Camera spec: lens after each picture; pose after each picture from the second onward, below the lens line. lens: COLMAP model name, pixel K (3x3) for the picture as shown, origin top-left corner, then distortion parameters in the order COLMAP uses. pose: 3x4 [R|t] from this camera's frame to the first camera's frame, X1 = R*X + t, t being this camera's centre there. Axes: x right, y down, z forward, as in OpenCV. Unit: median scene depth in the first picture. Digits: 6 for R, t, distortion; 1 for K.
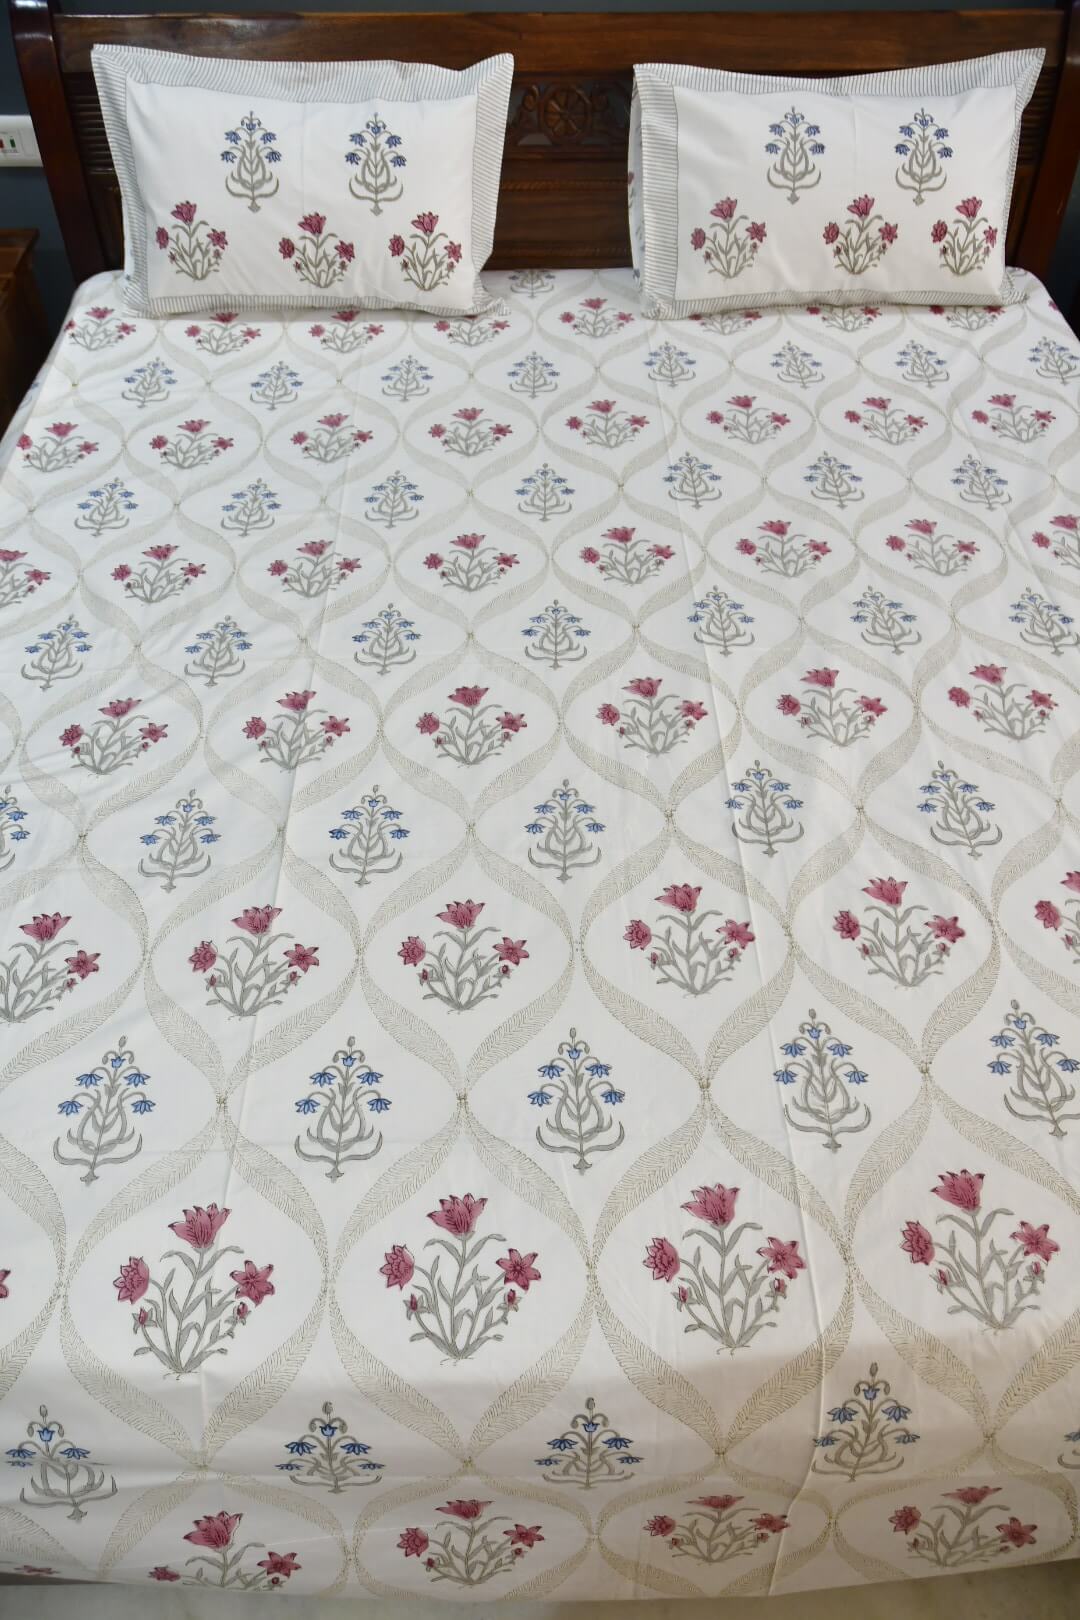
lens RADIAL K [[1207.8, 0, 539.2], [0, 1207.8, 873.3], [0, 0, 1]] dist [-0.039076, 0.005941]
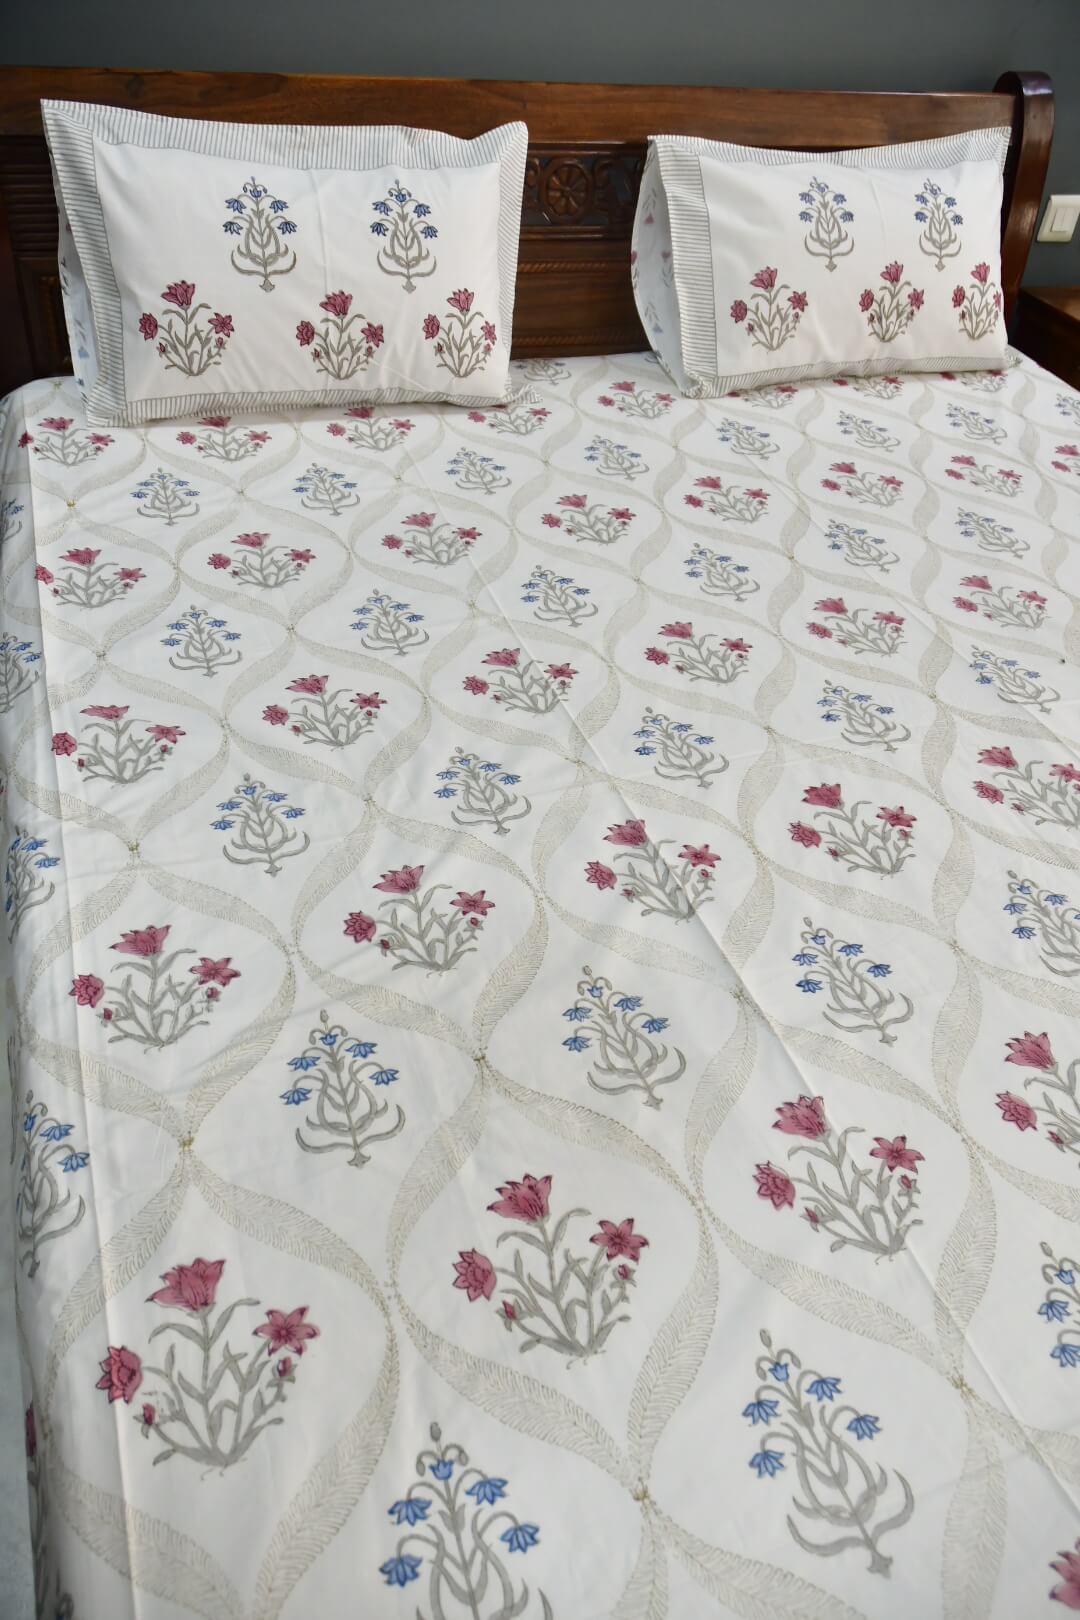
lens RADIAL K [[1207.8, 0, 539.2], [0, 1207.8, 873.3], [0, 0, 1]] dist [-0.039076, 0.005941]
pose [[0.945564, -0.160668, 0.283011, -0.368223], [0.194204, 0.976394, -0.094544, -0.043746], [-0.261140, 0.144359, 0.954446, 0.217549]]
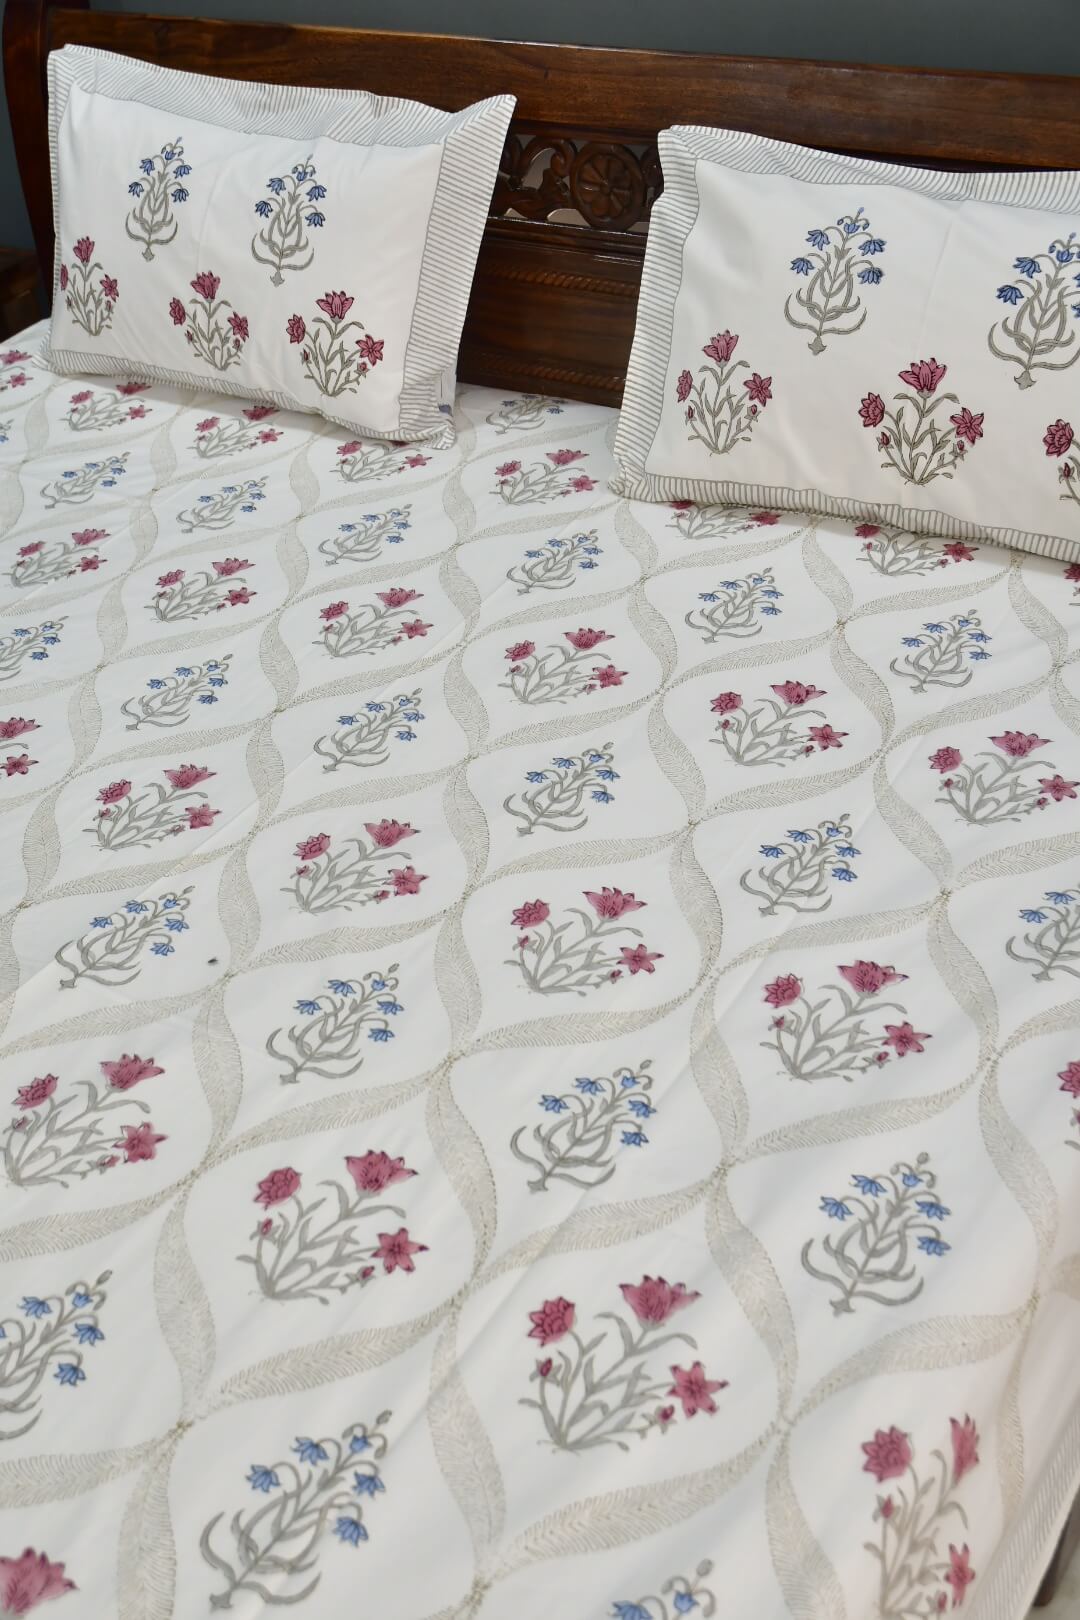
lens RADIAL K [[1785.3, 0, 533.5], [0, 1785.3, 896.0], [0, 0, 1]] dist [-0.063342, 0.020053]
pose [[0.835332, 0.288273, -0.468102, 0.602022], [-0.369317, 0.924993, -0.089406, -0.183242], [0.407218, 0.247561, 0.879140, 0.233915]]
